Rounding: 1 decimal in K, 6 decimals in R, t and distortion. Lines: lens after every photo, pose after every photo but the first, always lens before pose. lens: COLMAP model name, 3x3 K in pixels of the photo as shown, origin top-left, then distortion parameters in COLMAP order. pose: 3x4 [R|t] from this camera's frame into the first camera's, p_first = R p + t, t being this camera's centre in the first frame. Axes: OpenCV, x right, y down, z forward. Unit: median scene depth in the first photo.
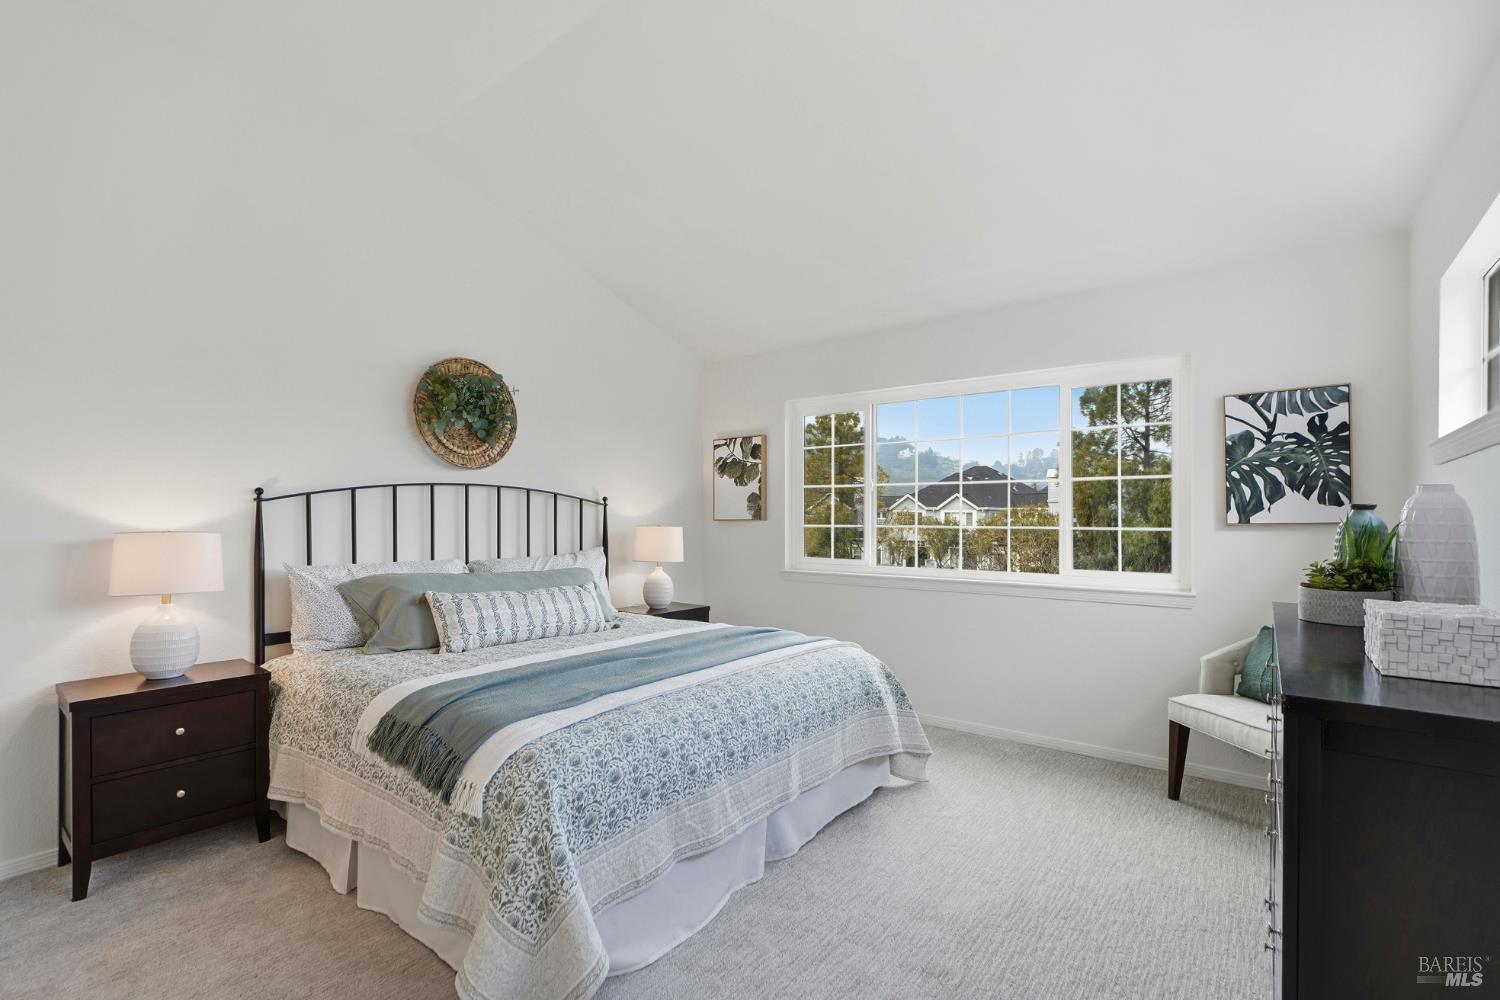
lens RADIAL K [[680.9, 0, 769.7], [0, 680.9, 523.4], [0, 0, 1]] dist [-0.001863, 0.000771]
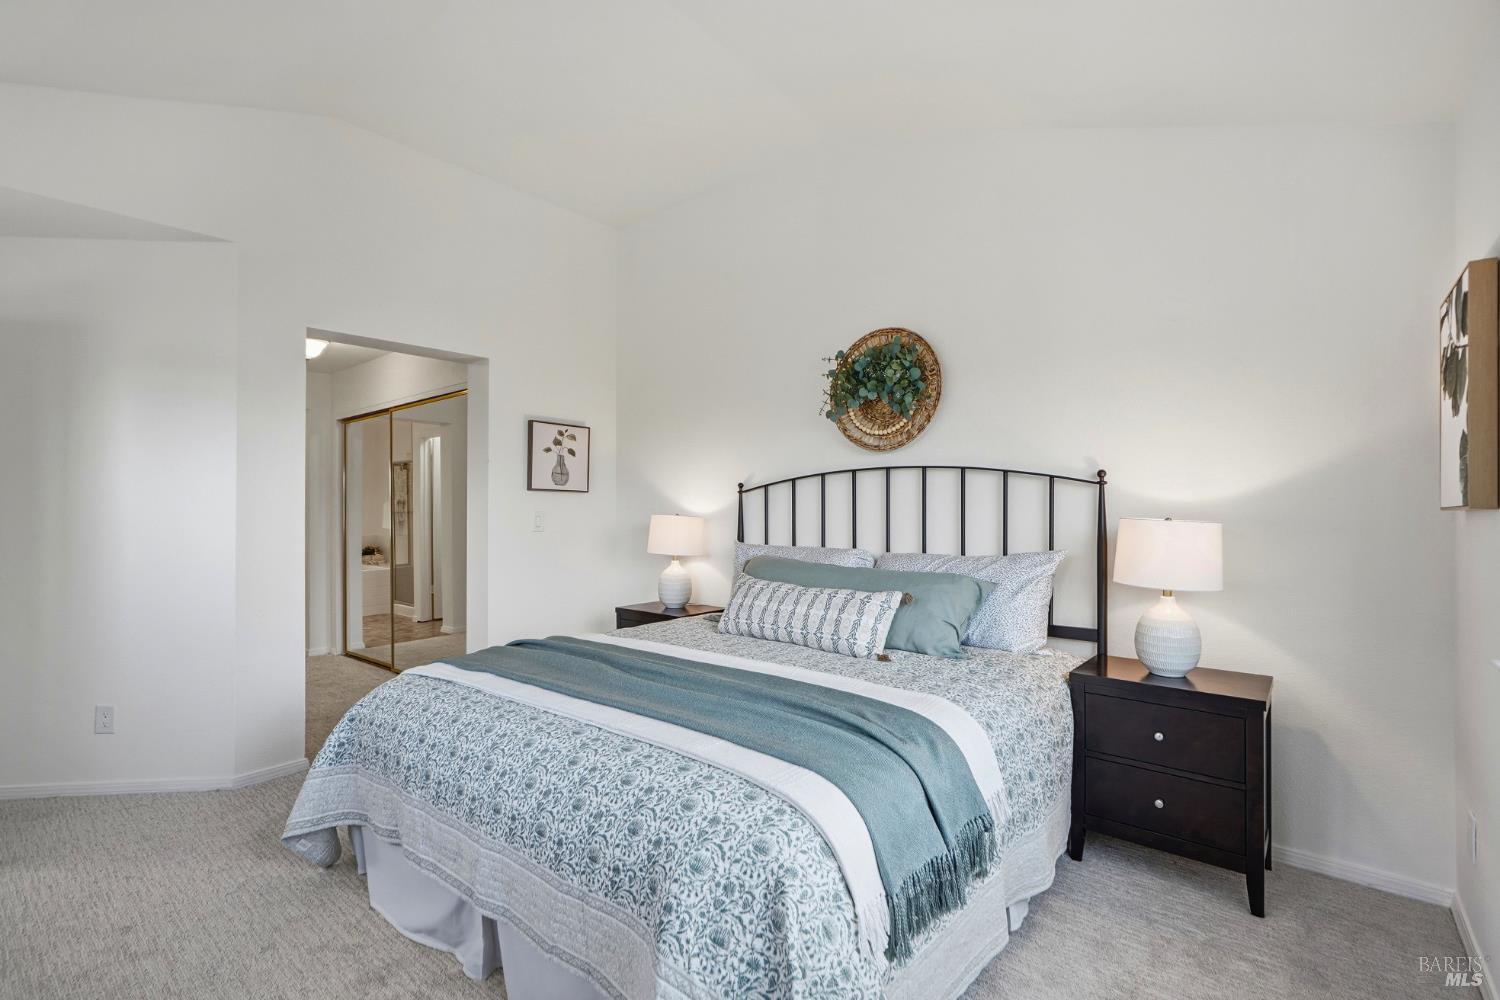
lens RADIAL K [[680.9, 0, 745.9], [0, 680.9, 504.6], [0, 0, 1]] dist [-0.001863, 0.000771]
pose [[-0.051607, -0.004365, -0.998658, 0.662269], [-0.007625, 0.999963, -0.003976, -0.005653], [0.998638, 0.007410, -0.051638, 1.236915]]
